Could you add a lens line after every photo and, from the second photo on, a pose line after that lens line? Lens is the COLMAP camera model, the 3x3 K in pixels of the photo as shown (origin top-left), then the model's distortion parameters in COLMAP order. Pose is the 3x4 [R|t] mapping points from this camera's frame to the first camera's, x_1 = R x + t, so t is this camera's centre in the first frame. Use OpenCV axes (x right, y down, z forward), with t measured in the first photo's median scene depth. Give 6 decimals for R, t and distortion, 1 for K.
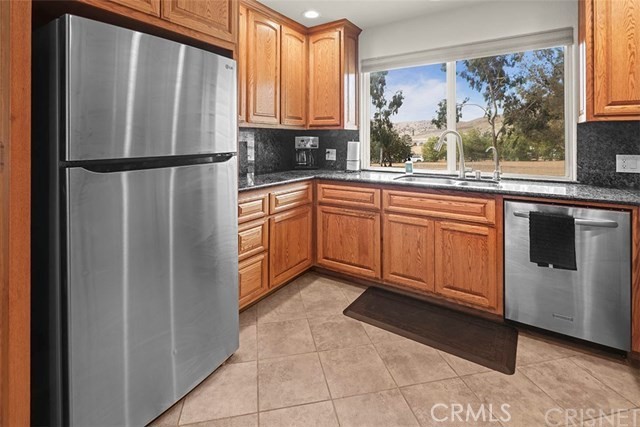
lens RADIAL K [[310.2, 0, 318.6], [0, 310.2, 137.2], [0, 0, 1]] dist [0.006009, -0.005554]
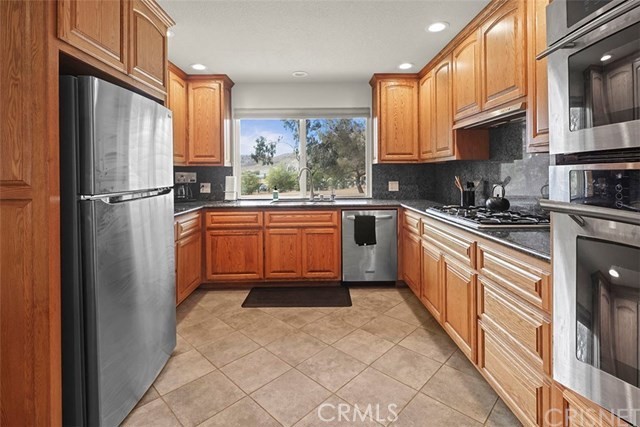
lens RADIAL K [[310.2, 0, 322.2], [0, 310.2, 173.9], [0, 0, 1]] dist [0.006009, -0.005554]
pose [[0.825760, -0.009166, 0.563947, -0.364753], [0.004029, 0.999938, 0.010352, -0.008168], [-0.564007, -0.006276, 0.825746, -0.264566]]
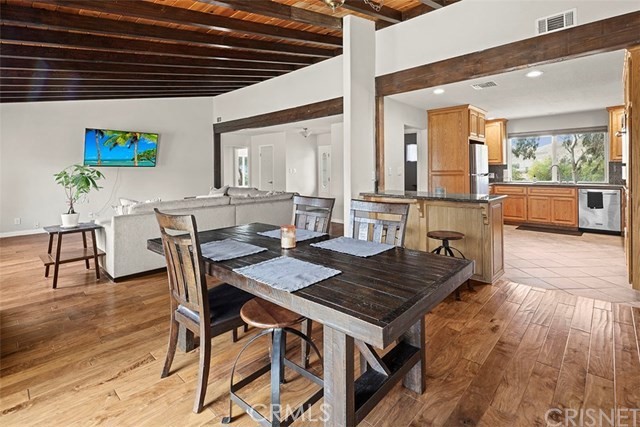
lens RADIAL K [[310.2, 0, 311.9], [0, 310.2, 168.4], [0, 0, 1]] dist [0.006009, -0.005554]
pose [[0.982769, -0.009752, -0.184581, -1.205735], [0.011111, 0.999918, 0.006333, -0.035379], [0.184504, -0.008275, 0.982797, -2.122807]]
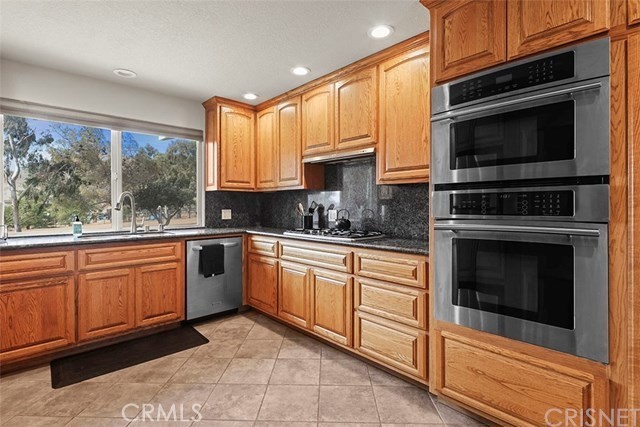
lens RADIAL K [[310.2, 0, 322.3], [0, 310.2, 208.3], [0, 0, 1]] dist [0.006009, -0.005554]
pose [[0.229583, -0.013110, 0.973201, -0.601374], [-0.006119, 0.999870, 0.014913, 0.017703], [-0.973270, -0.009379, 0.229473, 0.028190]]
